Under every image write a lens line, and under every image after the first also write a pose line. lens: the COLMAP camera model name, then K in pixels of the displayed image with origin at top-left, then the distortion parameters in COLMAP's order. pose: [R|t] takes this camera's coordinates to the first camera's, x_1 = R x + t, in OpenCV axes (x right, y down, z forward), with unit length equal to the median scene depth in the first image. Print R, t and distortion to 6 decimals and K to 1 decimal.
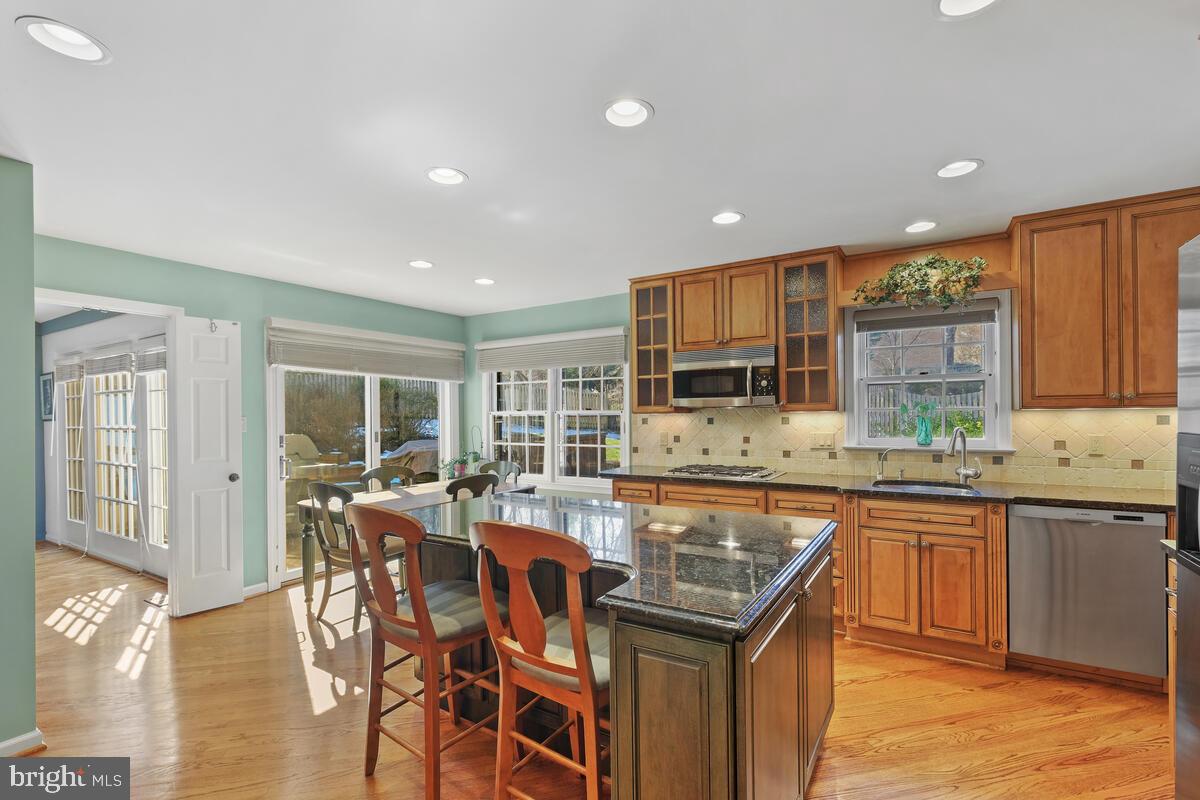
lens RADIAL K [[525.6, 0, 601.8], [0, 525.6, 409.7], [0, 0, 1]] dist [-0.003333, -0.000591]
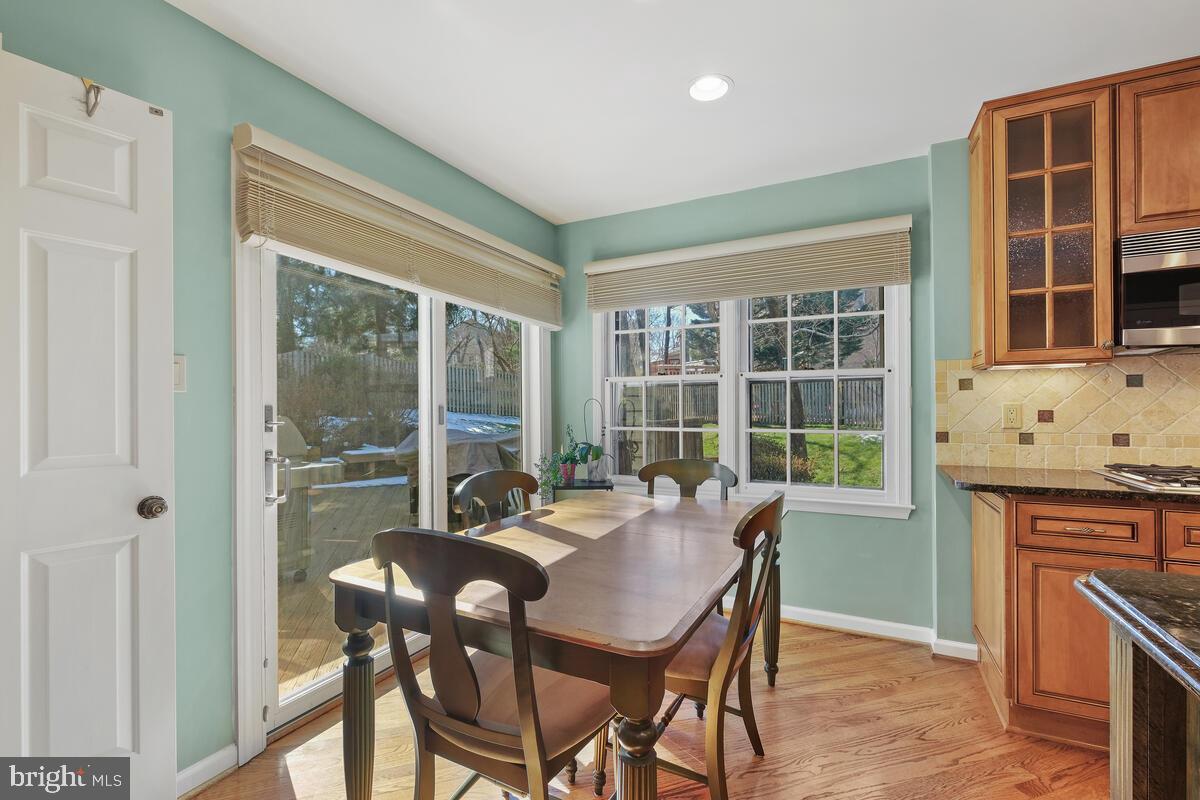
lens RADIAL K [[525.6, 0, 602.5], [0, 525.6, 402.9], [0, 0, 1]] dist [-0.003333, -0.000591]
pose [[0.996275, 0.004904, 0.086088, -0.368826], [-0.005199, 0.999981, 0.003205, 0.045352], [-0.086071, -0.003640, 0.996282, 0.535478]]
